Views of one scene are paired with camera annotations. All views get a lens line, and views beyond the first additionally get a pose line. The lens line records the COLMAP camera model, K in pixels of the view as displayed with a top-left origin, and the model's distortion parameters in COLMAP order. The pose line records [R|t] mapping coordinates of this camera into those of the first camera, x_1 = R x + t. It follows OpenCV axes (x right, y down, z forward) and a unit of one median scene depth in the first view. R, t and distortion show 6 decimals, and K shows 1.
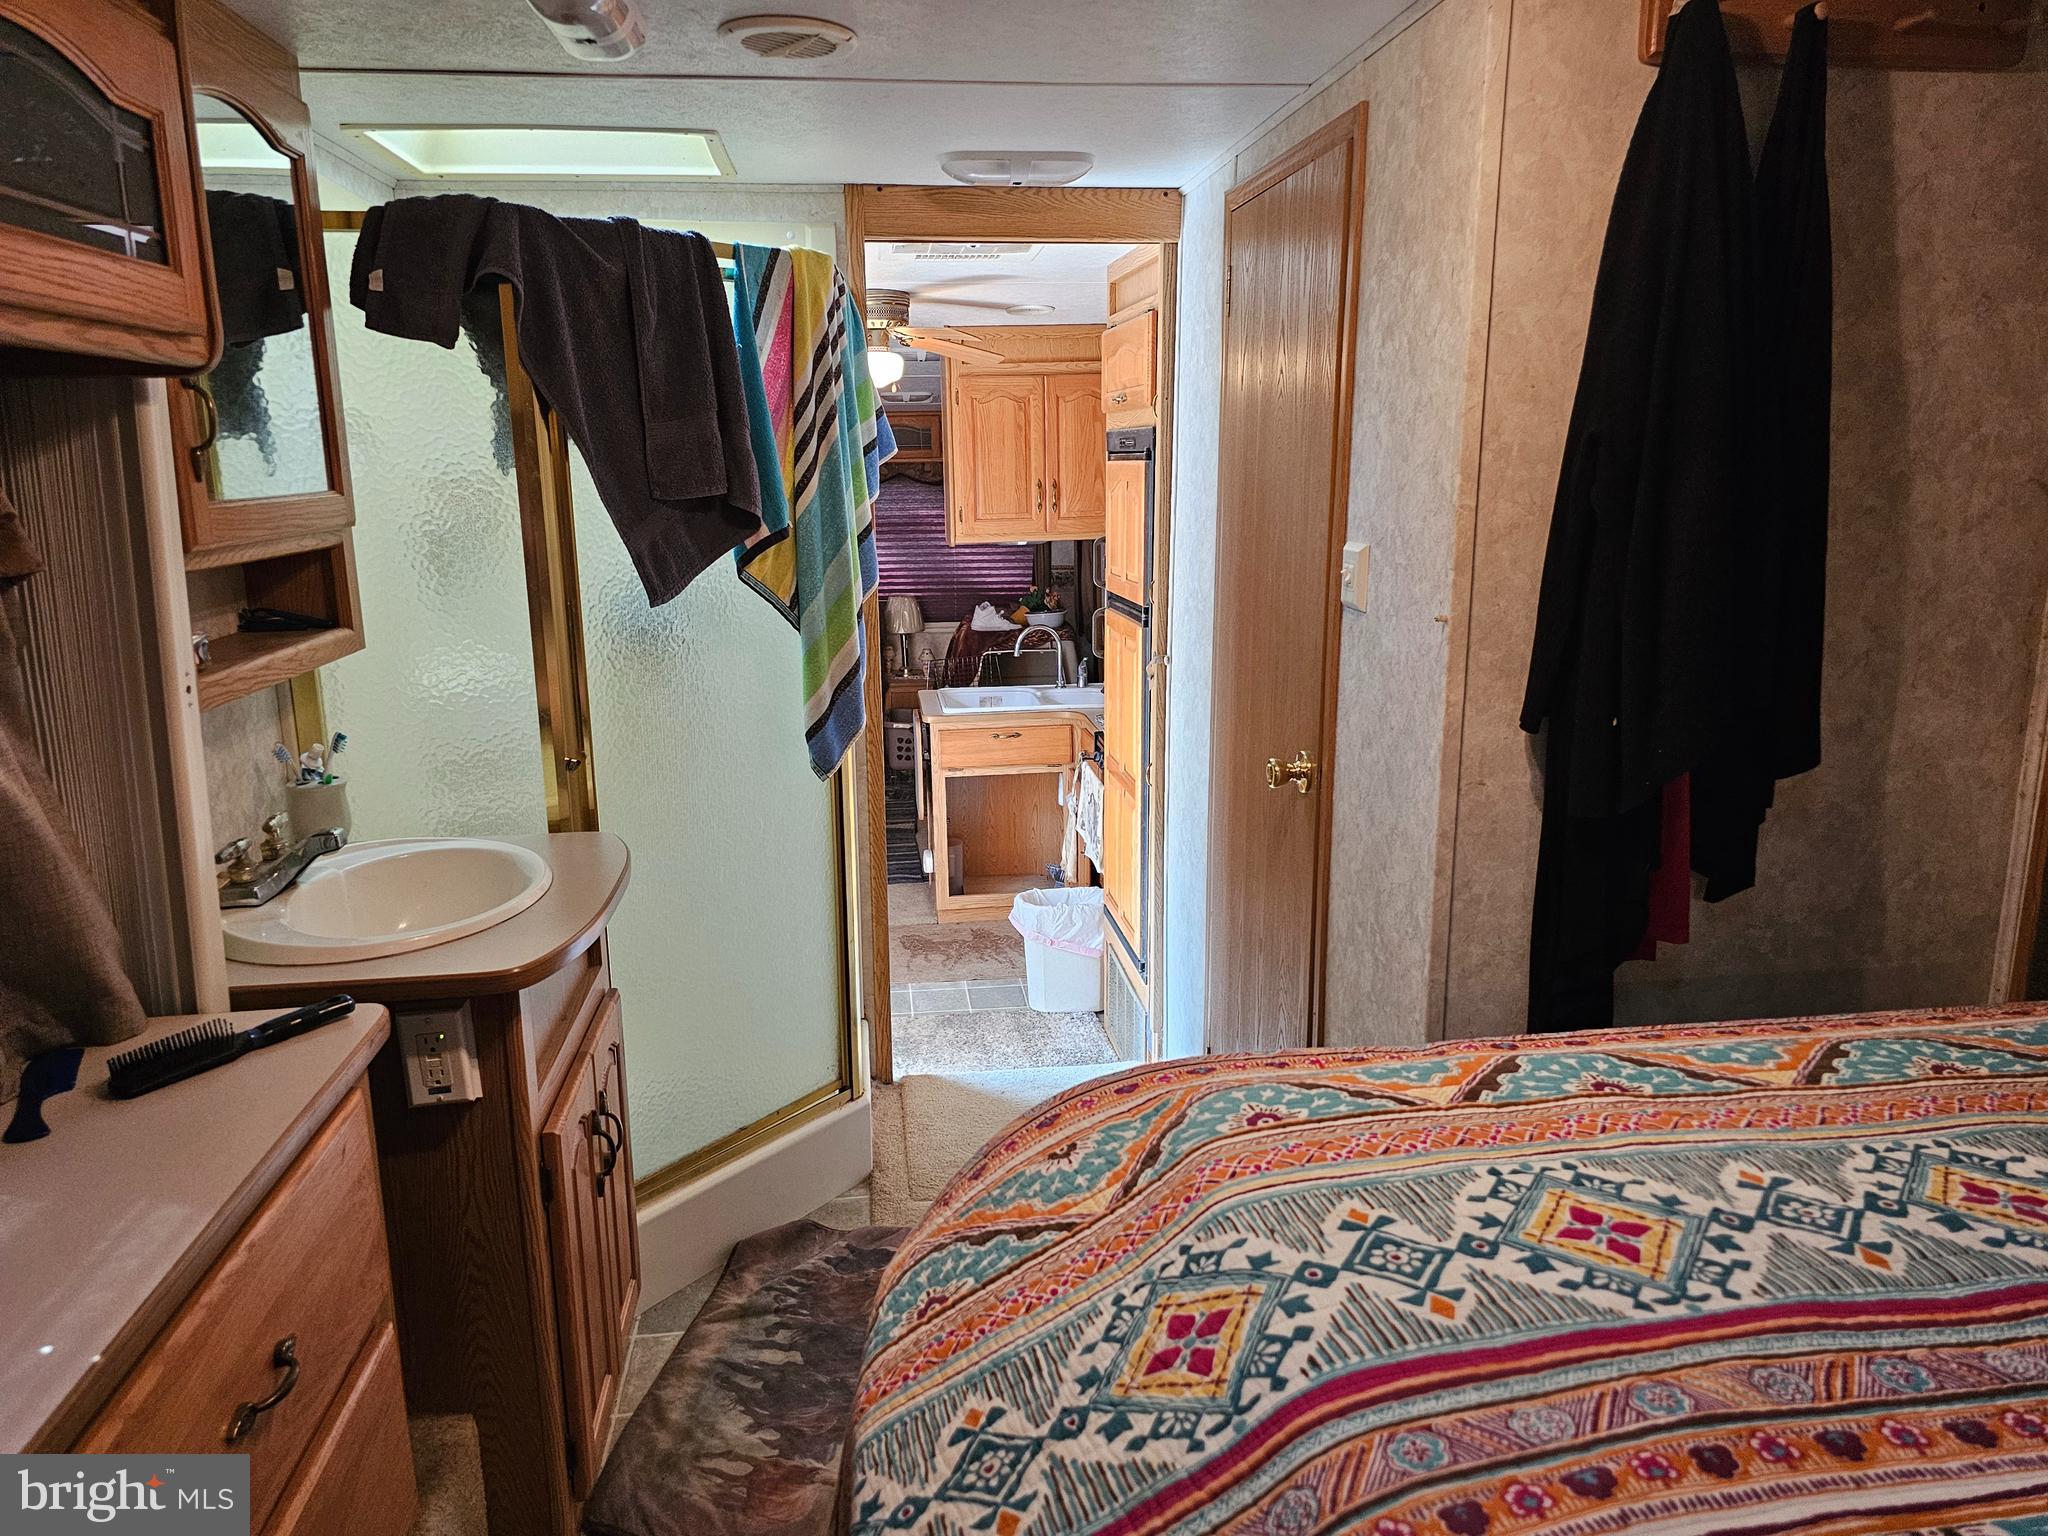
lens RADIAL K [[1366.5, 0, 1020.8], [0, 1366.5, 776.3], [0, 0, 1]] dist [0.050482, -0.047950]
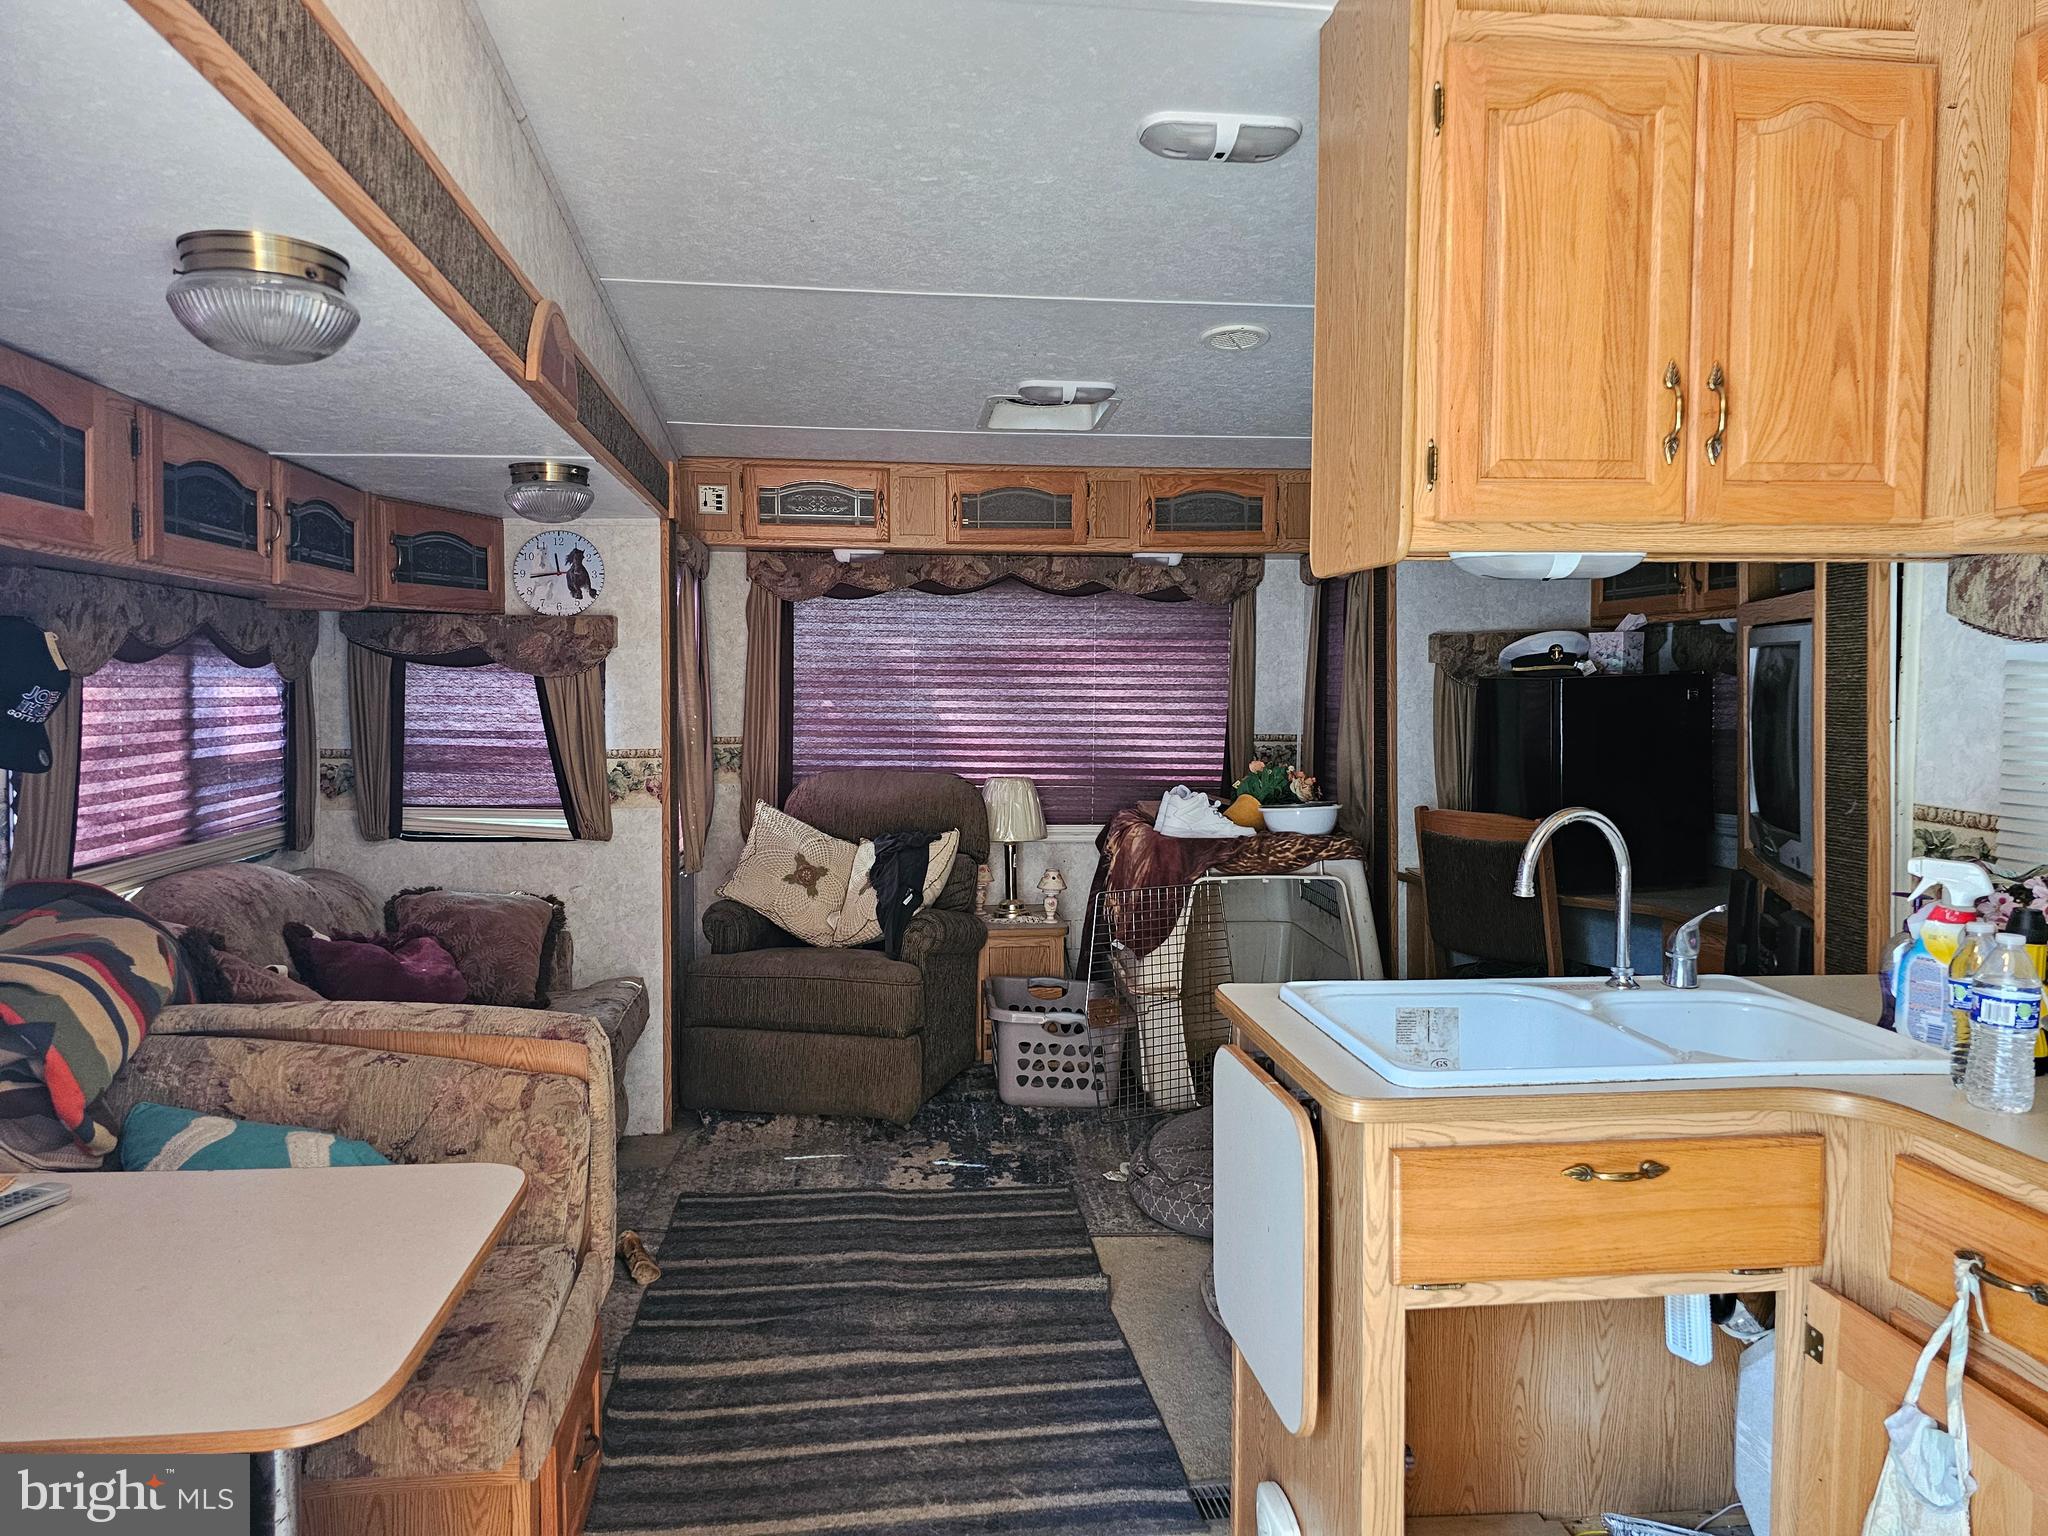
lens RADIAL K [[1366.5, 0, 1034.5], [0, 1366.5, 752.9], [0, 0, 1]] dist [0.050482, -0.047950]
pose [[0.999598, 0.014584, 0.024330, -0.100090], [-0.010010, 0.983890, -0.178495, -0.044068], [-0.026541, 0.178180, 0.983640, 0.477402]]
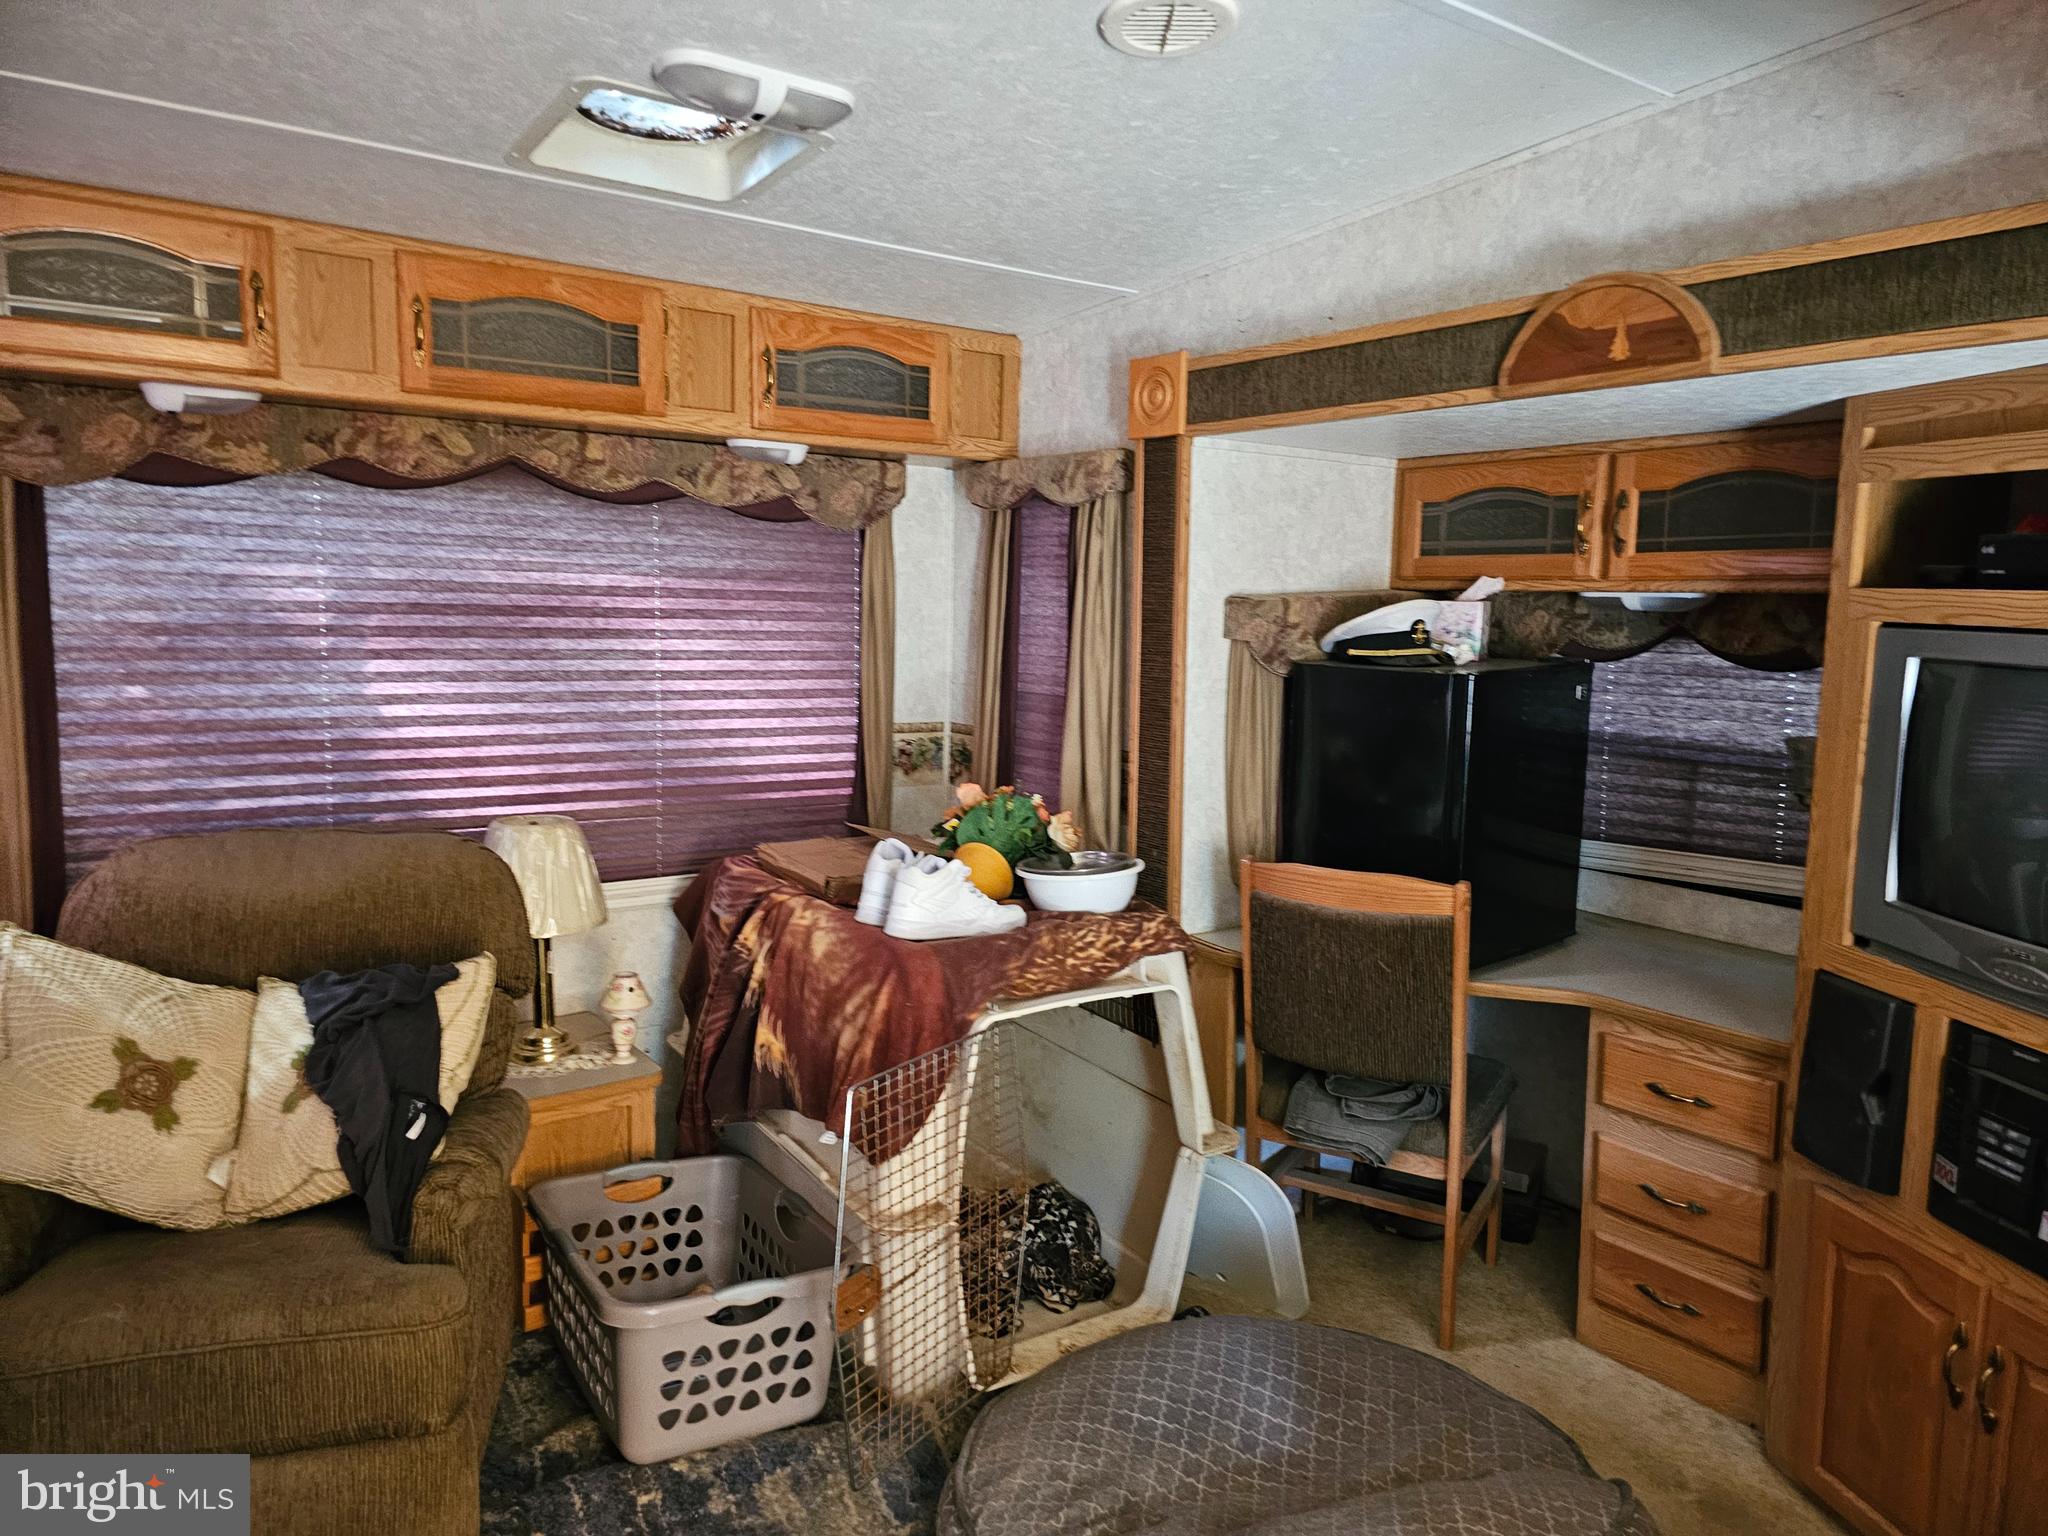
lens RADIAL K [[1366.5, 0, 1065.5], [0, 1366.5, 783.2], [0, 0, 1]] dist [0.050482, -0.047950]
pose [[0.860018, -0.034312, 0.509109, -0.160904], [0.081053, 0.994255, -0.069910, -0.118822], [-0.503785, 0.101389, 0.857858, 0.717975]]
